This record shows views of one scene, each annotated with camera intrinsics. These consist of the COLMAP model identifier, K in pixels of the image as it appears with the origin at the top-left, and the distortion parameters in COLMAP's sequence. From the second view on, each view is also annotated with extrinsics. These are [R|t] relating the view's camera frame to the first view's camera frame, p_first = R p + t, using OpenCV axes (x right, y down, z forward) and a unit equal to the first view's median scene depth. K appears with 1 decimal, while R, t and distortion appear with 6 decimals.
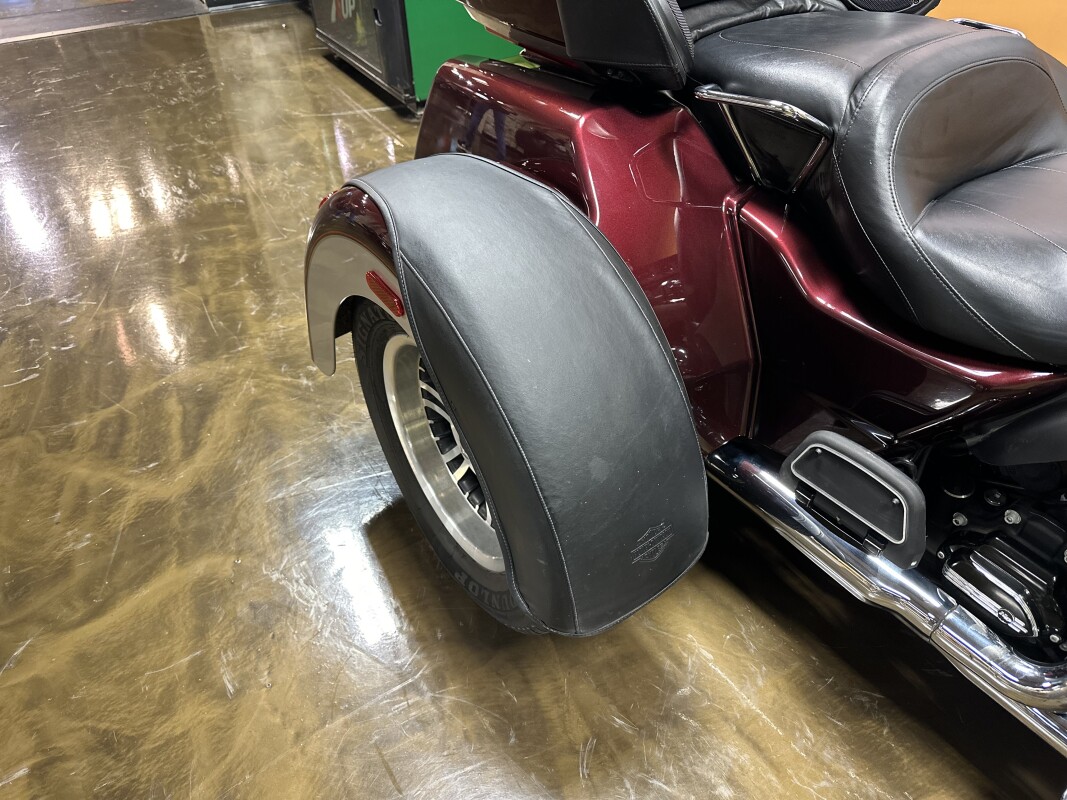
lens RADIAL K [[747.6, 0, 540.3], [0, 747.6, 403.3], [0, 0, 1]] dist [0.025781, -0.039318]
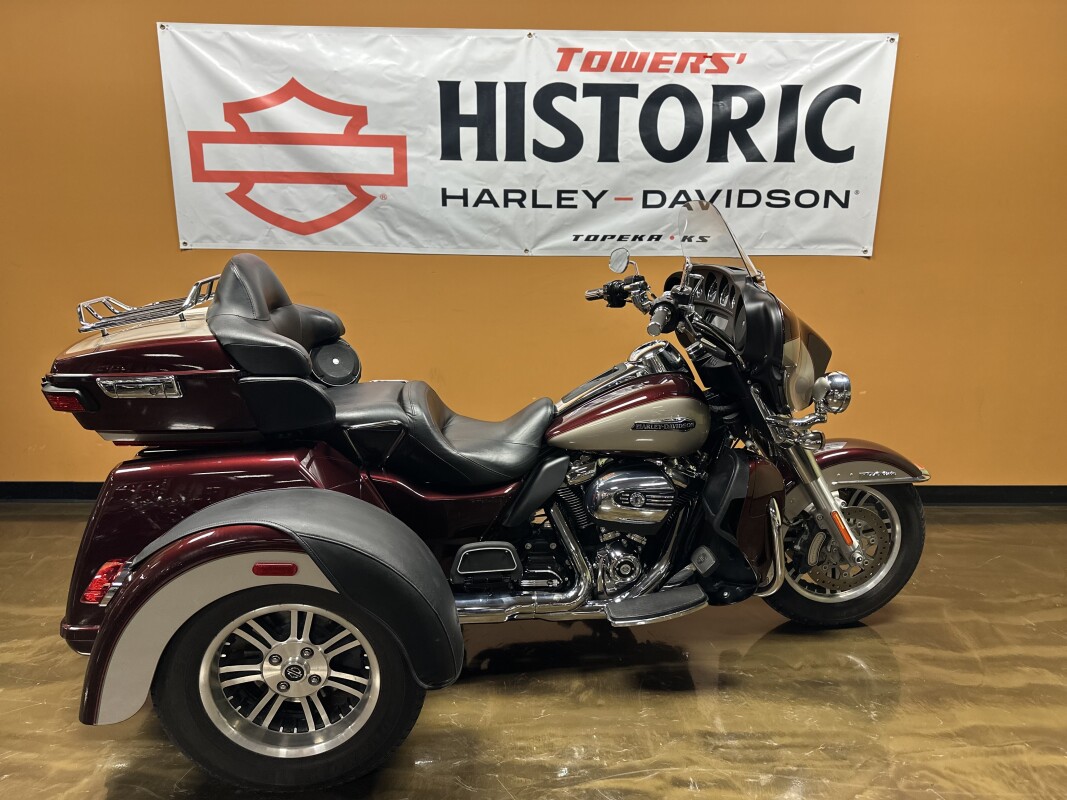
lens RADIAL K [[747.6, 0, 534.3], [0, 747.6, 402.4], [0, 0, 1]] dist [0.025781, -0.039318]
pose [[0.479505, -0.194683, 0.855671, -1.297151], [0.550383, 0.826178, -0.120453, 0.067832], [-0.683486, 0.528705, 0.503307, -0.448480]]
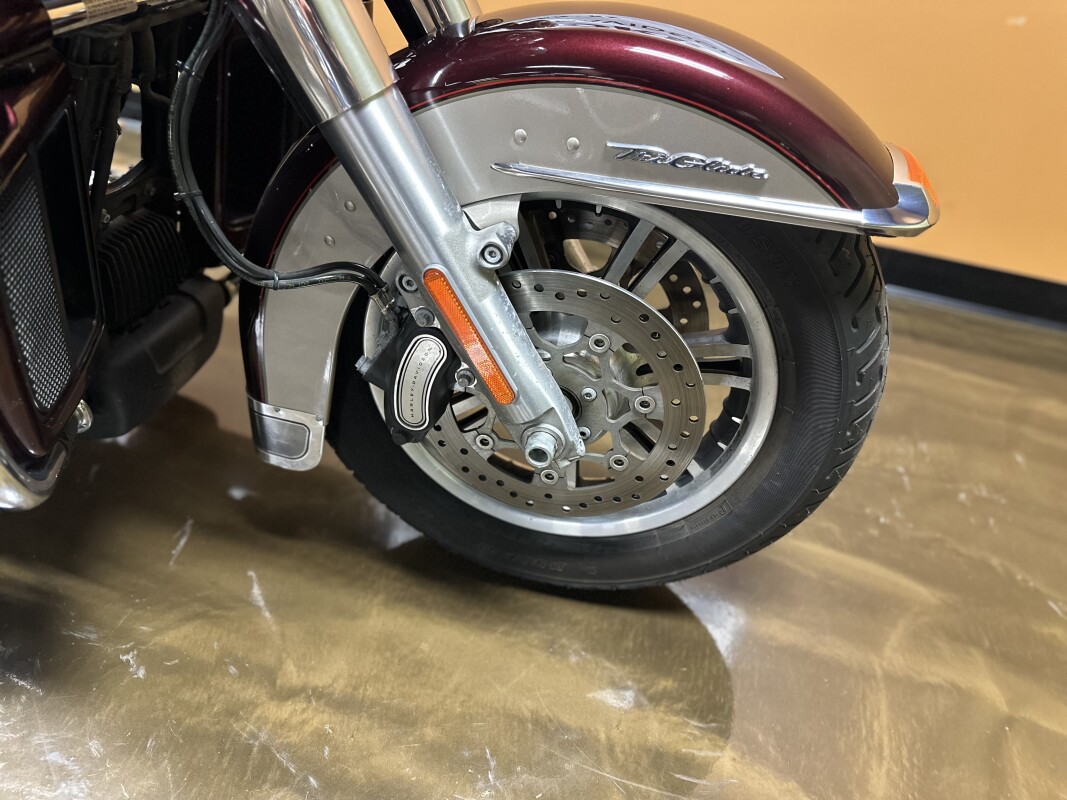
lens RADIAL K [[747.6, 0, 514.3], [0, 747.6, 400.7], [0, 0, 1]] dist [0.025781, -0.039318]
pose [[0.747547, -0.333765, 0.574259, 0.809845], [0.354586, 0.931606, 0.079873, 0.671212], [-0.561642, 0.143915, 0.814768, -0.241525]]
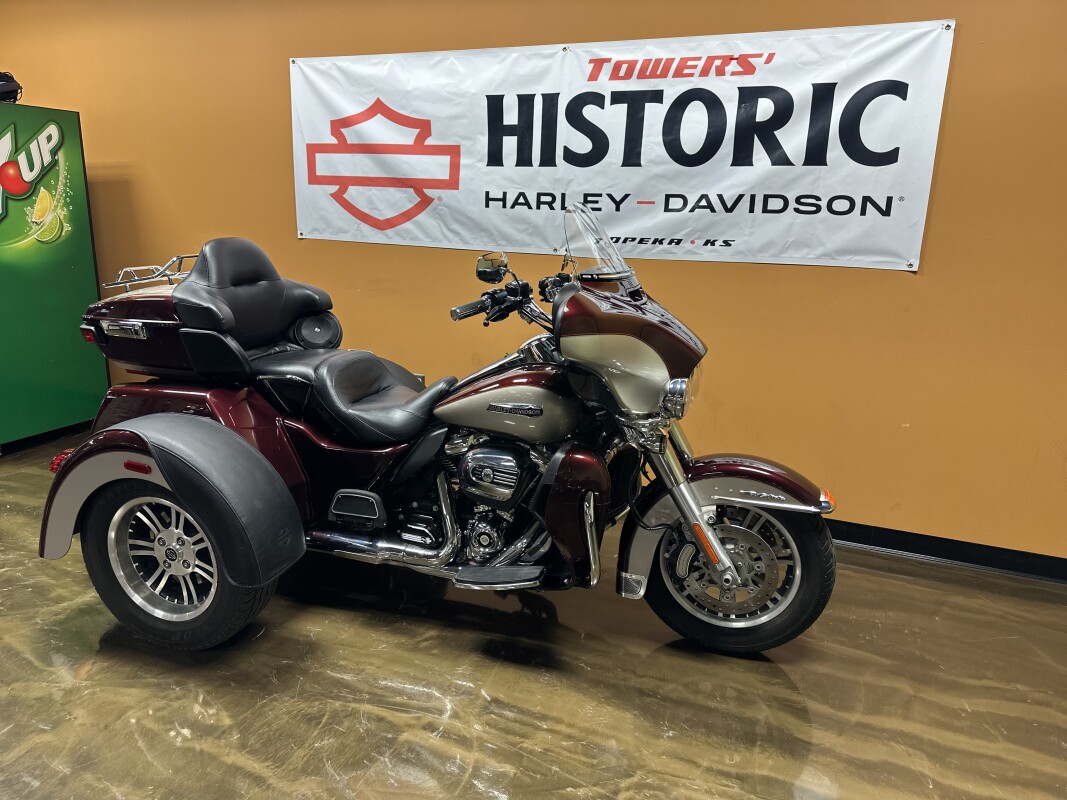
lens RADIAL K [[747.6, 0, 531.7], [0, 747.6, 396.9], [0, 0, 1]] dist [0.025781, -0.039318]
pose [[0.794854, -0.102164, 0.598138, -0.596517], [0.354811, 0.877902, -0.321554, 0.815159], [-0.492256, 0.467814, 0.734053, -1.344597]]
